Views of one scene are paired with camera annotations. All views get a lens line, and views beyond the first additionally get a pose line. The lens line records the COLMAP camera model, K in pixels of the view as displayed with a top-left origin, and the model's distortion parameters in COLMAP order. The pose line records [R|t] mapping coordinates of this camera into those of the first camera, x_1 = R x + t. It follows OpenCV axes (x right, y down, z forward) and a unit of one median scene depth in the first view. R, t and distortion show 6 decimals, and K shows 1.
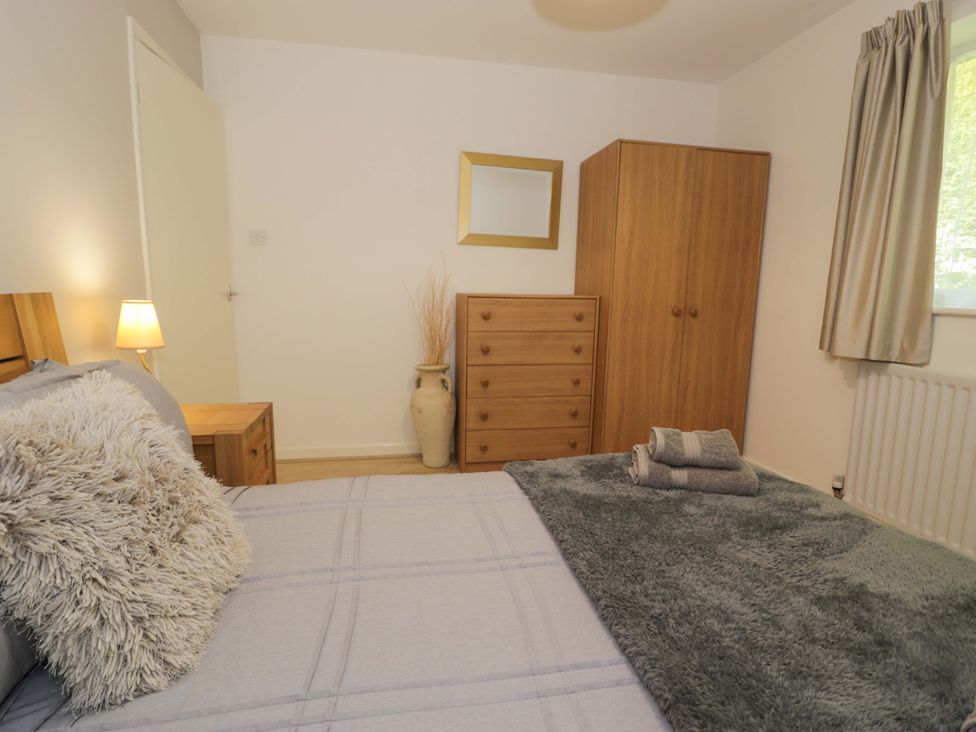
lens RADIAL K [[504.6, 0, 487.8], [0, 504.6, 367.1], [0, 0, 1]] dist [-0.012913, -0.007199]
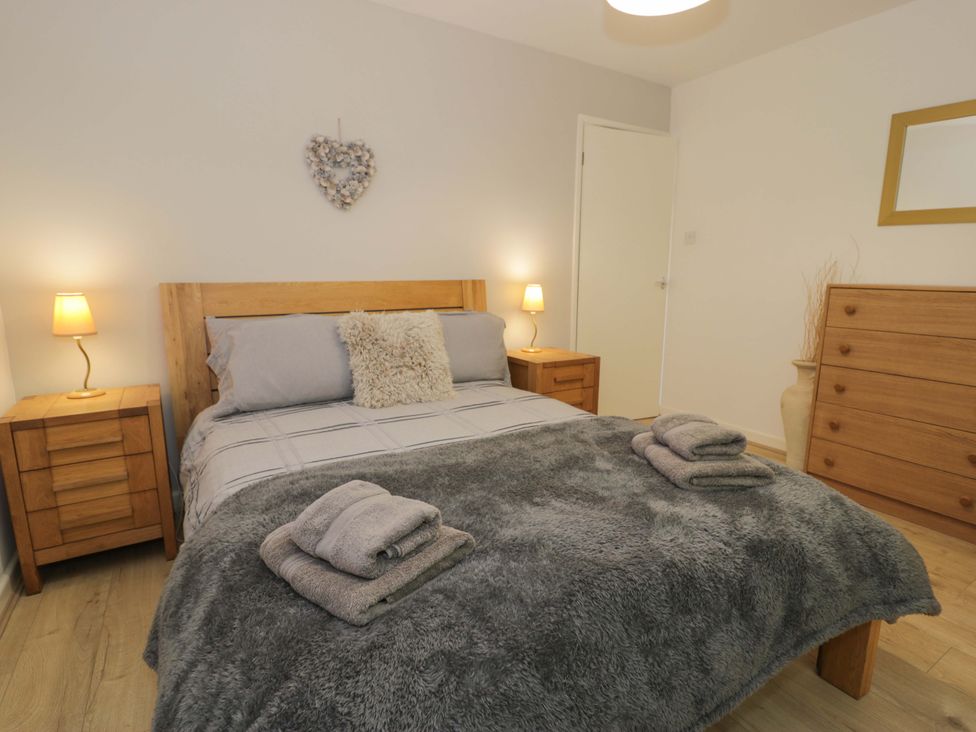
lens RADIAL K [[504.6, 0, 487.3], [0, 504.6, 364.8], [0, 0, 1]] dist [-0.012913, -0.007199]
pose [[0.342337, 0.150814, -0.927394, 0.574556], [-0.146765, 0.983501, 0.105761, -0.009089], [0.928044, 0.099903, 0.358823, 0.130546]]
